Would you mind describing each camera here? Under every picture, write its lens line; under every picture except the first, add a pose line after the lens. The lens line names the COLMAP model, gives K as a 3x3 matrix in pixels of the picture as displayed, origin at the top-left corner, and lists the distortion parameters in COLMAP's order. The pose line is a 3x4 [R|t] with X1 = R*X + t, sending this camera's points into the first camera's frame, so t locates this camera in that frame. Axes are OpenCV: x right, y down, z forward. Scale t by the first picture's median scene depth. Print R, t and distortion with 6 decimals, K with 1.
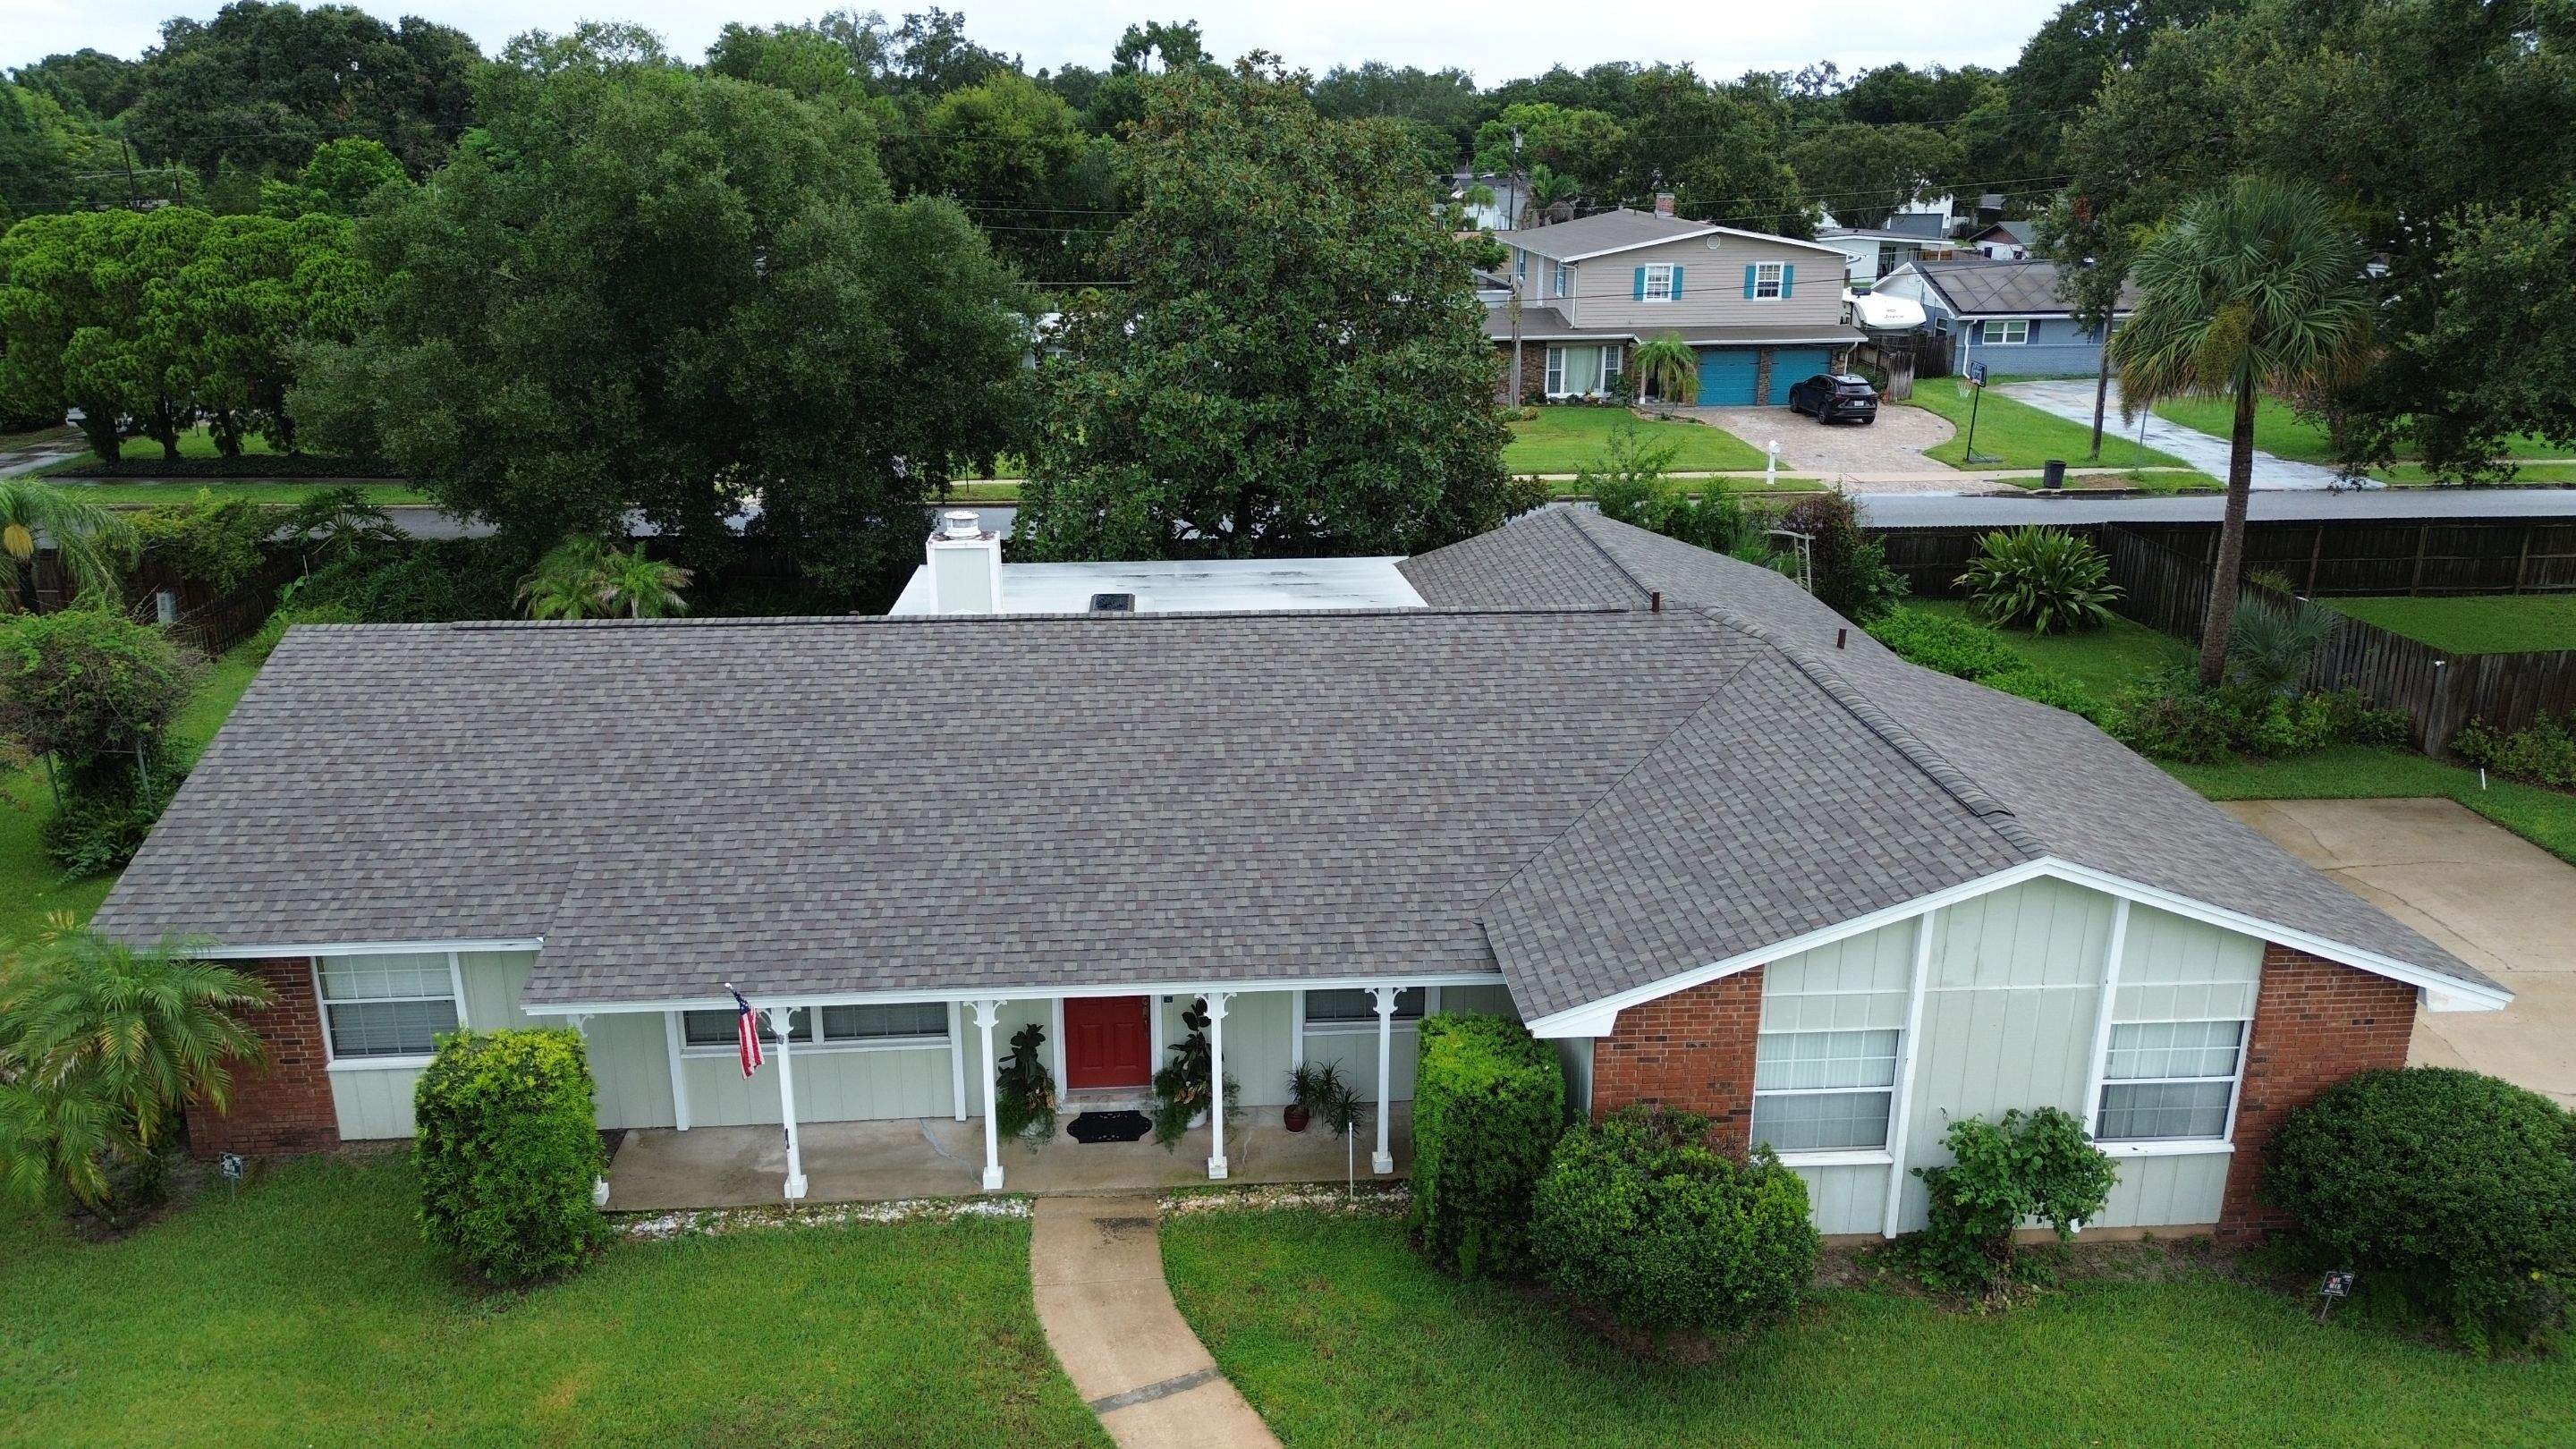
lens RADIAL K [[1829.1, 0, 1279.6], [0, 1829.1, 705.5], [0, 0, 1]] dist [0.068176, -0.065935]
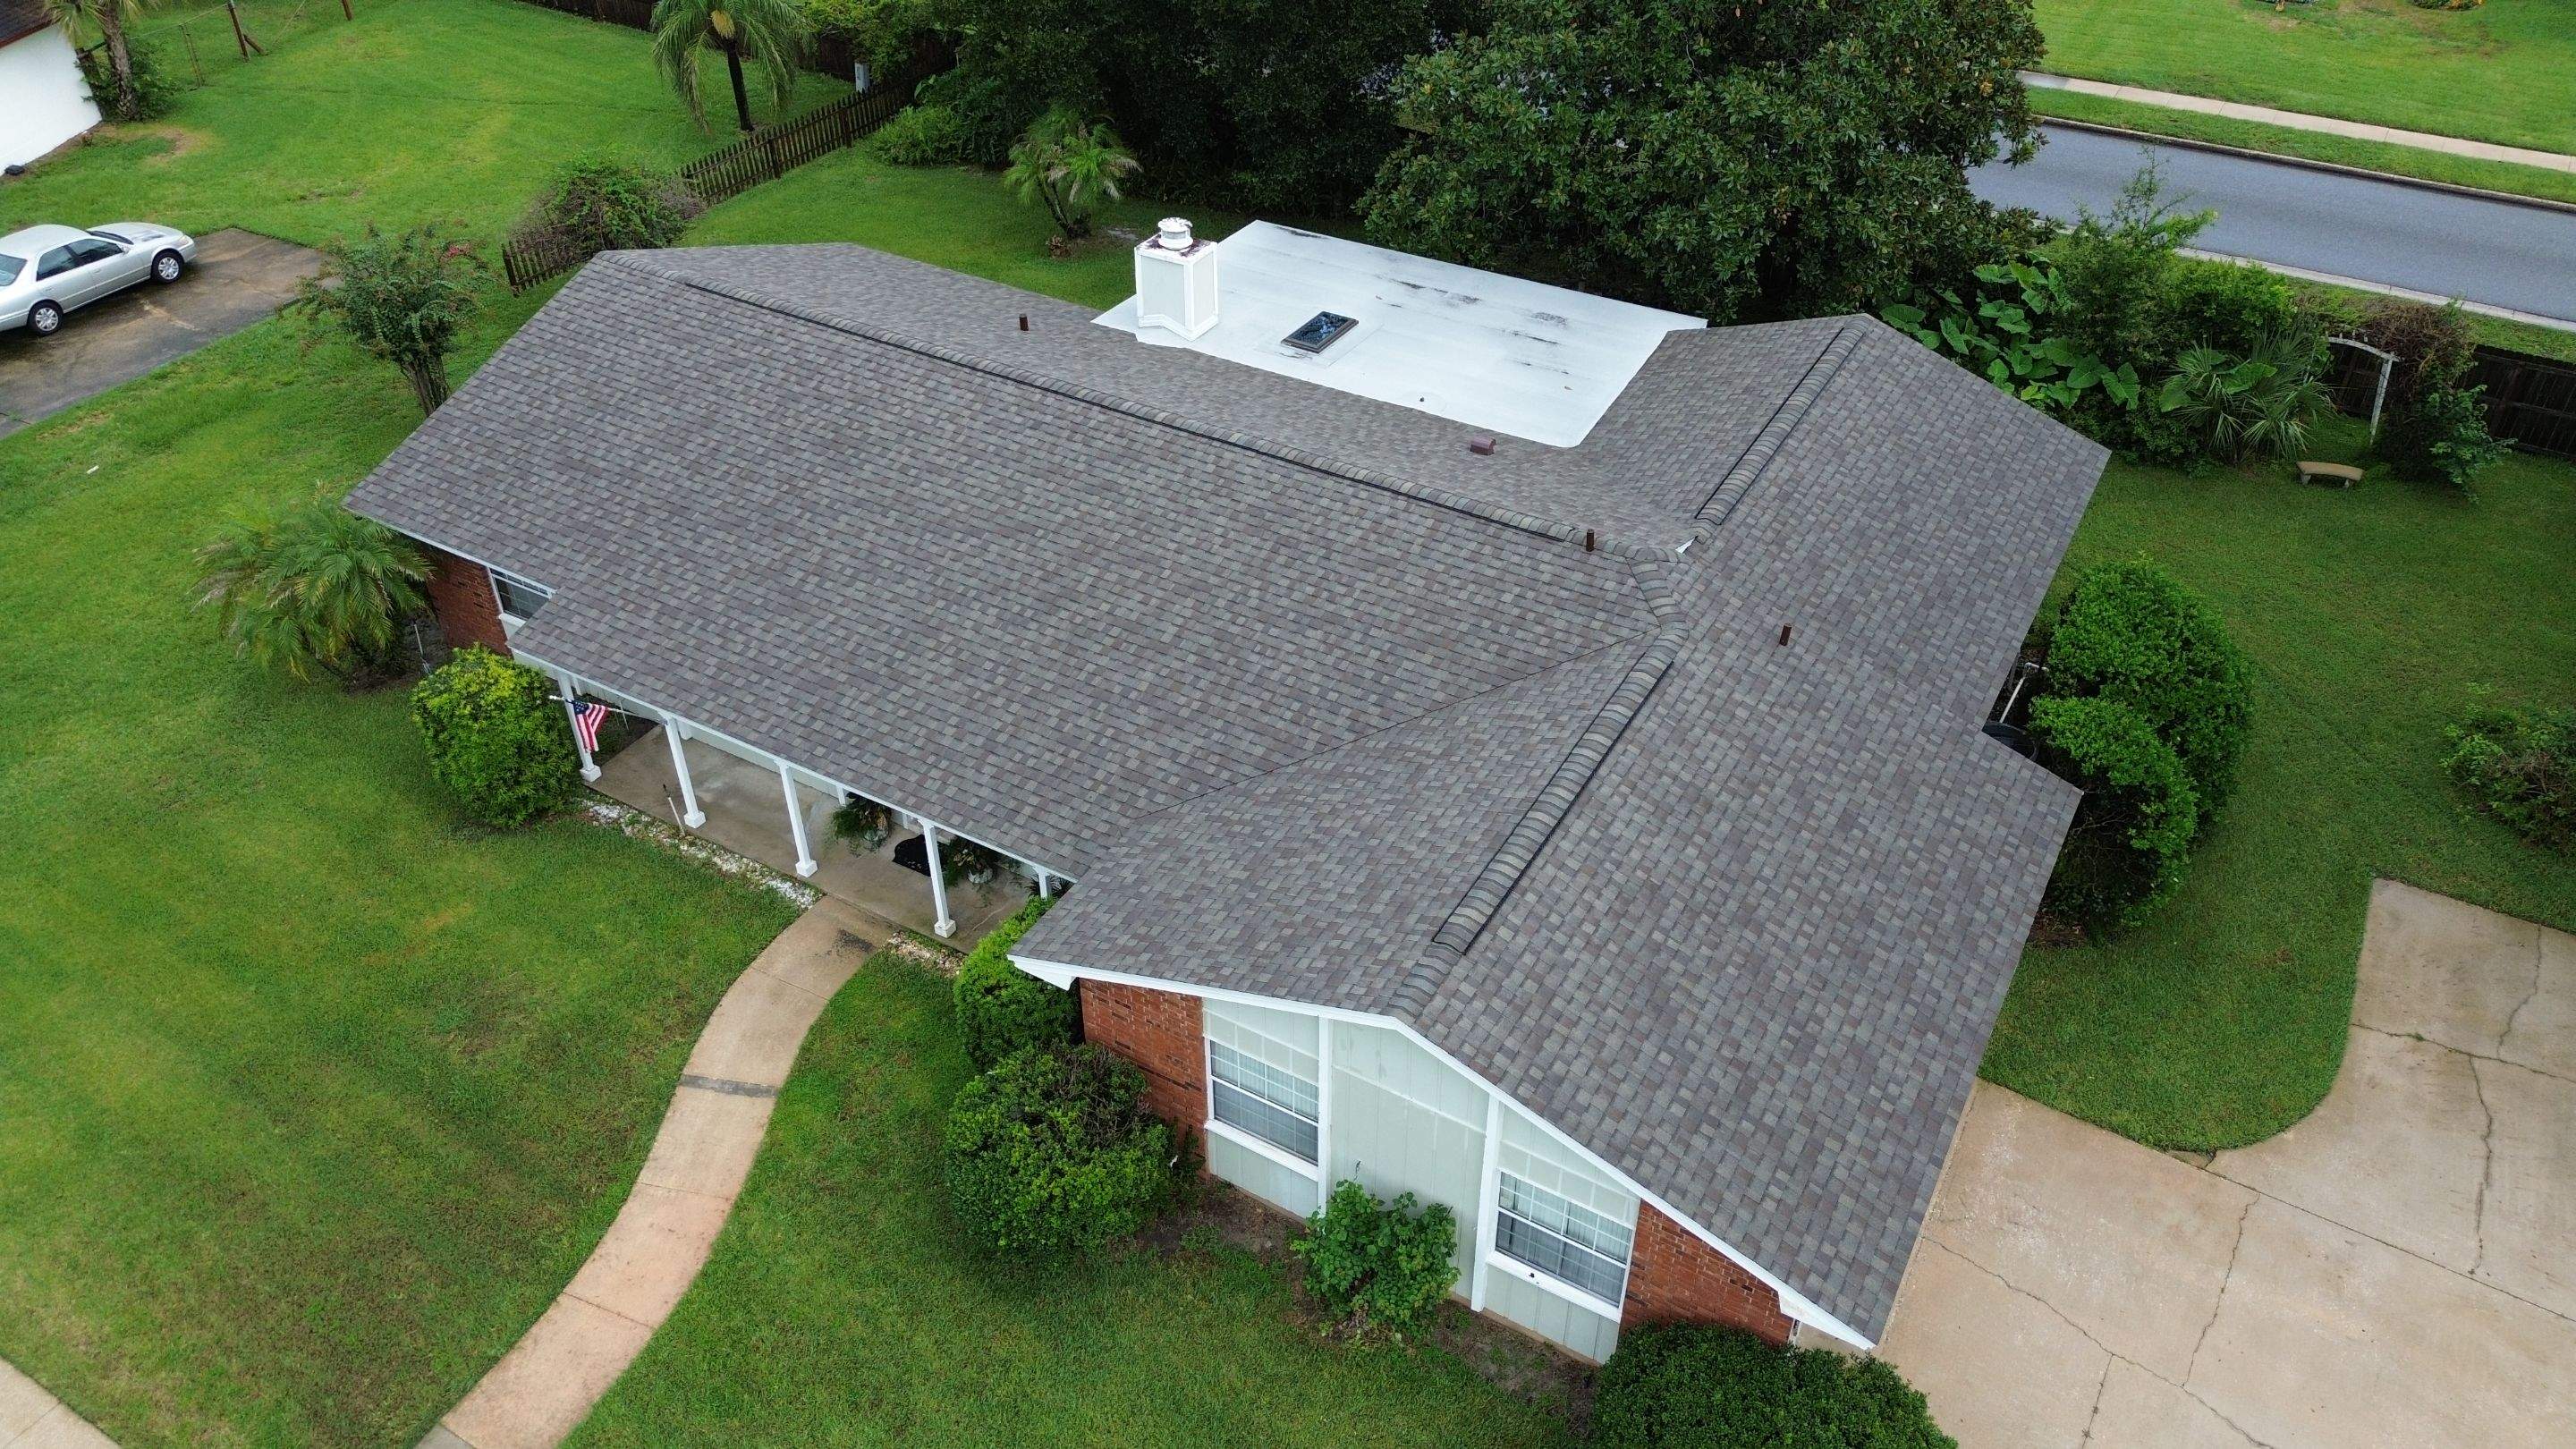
lens RADIAL K [[1829.1, 0, 1277.4], [0, 1829.1, 709.9], [0, 0, 1]] dist [0.068176, -0.065935]
pose [[0.827735, 0.338059, -0.447851, 0.635007], [-0.167155, 0.910460, 0.378315, -0.372907], [0.535644, -0.238284, 0.810128, 0.155687]]
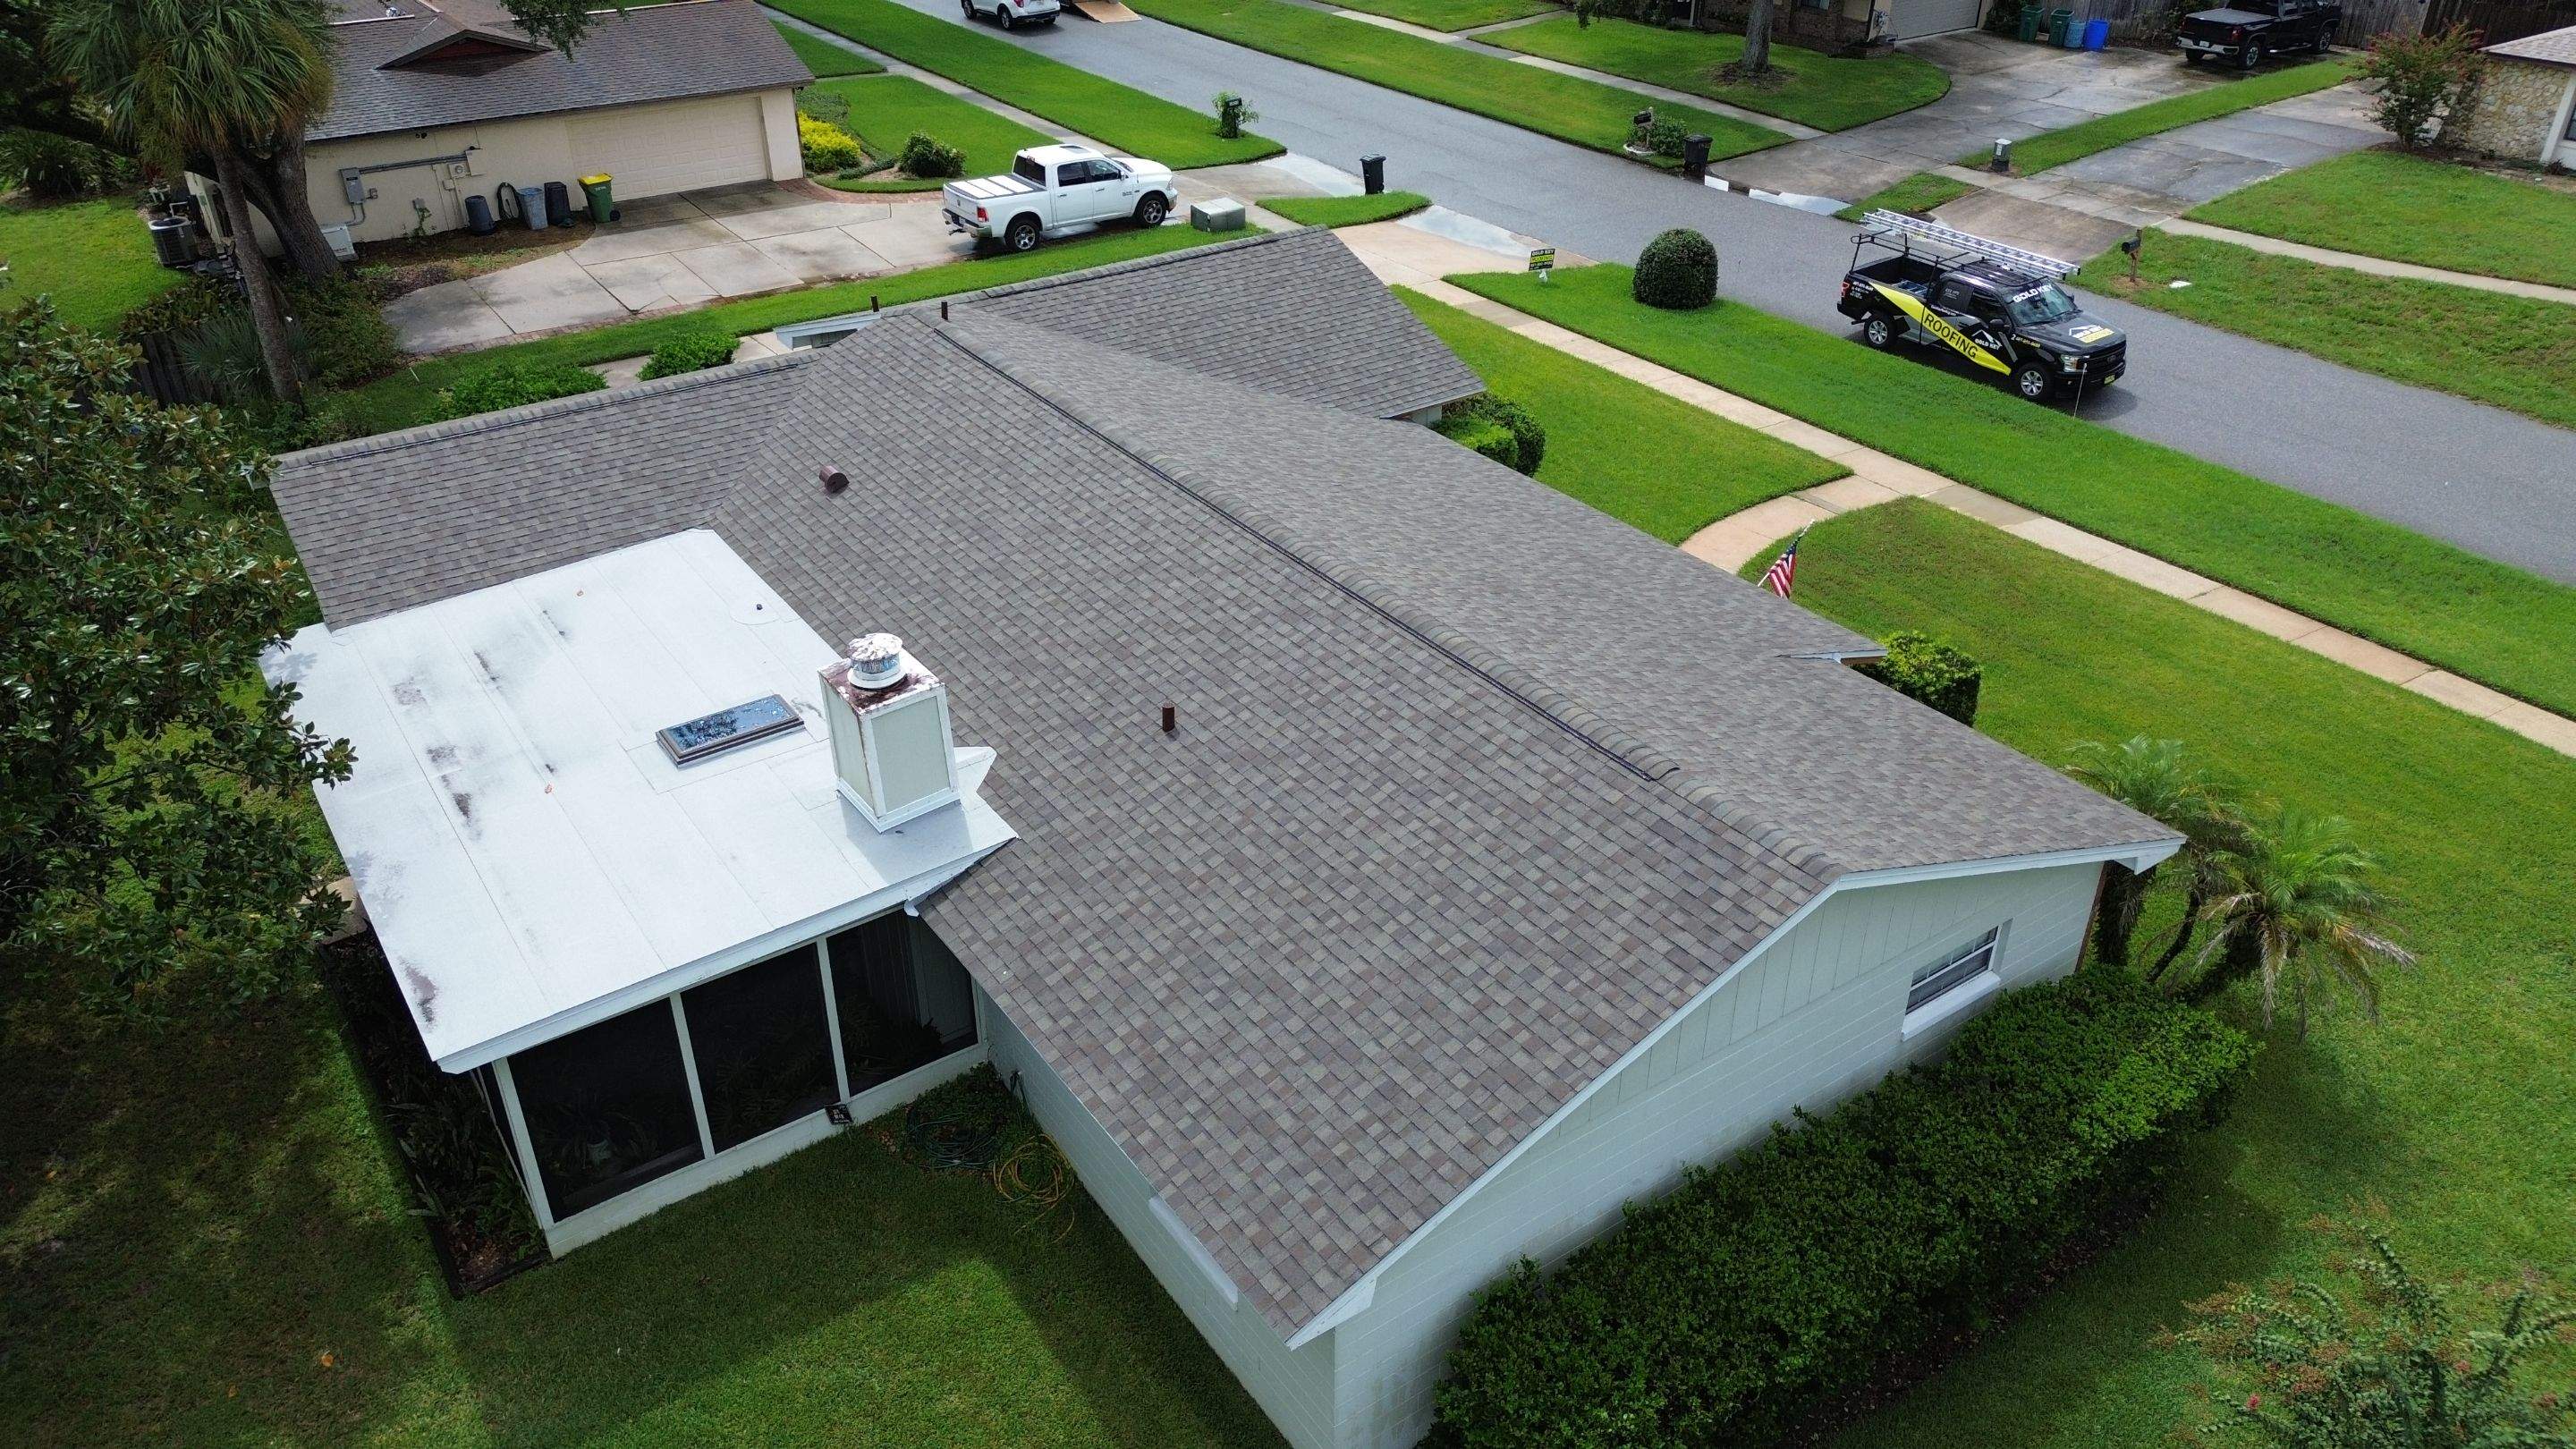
lens RADIAL K [[1829.1, 0, 1294.5], [0, 1829.1, 711.9], [0, 0, 1]] dist [0.068176, -0.065935]
pose [[-0.516973, -0.432359, 0.738786, -1.041305], [0.263488, 0.740786, 0.617908, -0.631937], [-0.814440, 0.514103, -0.269045, 1.525011]]
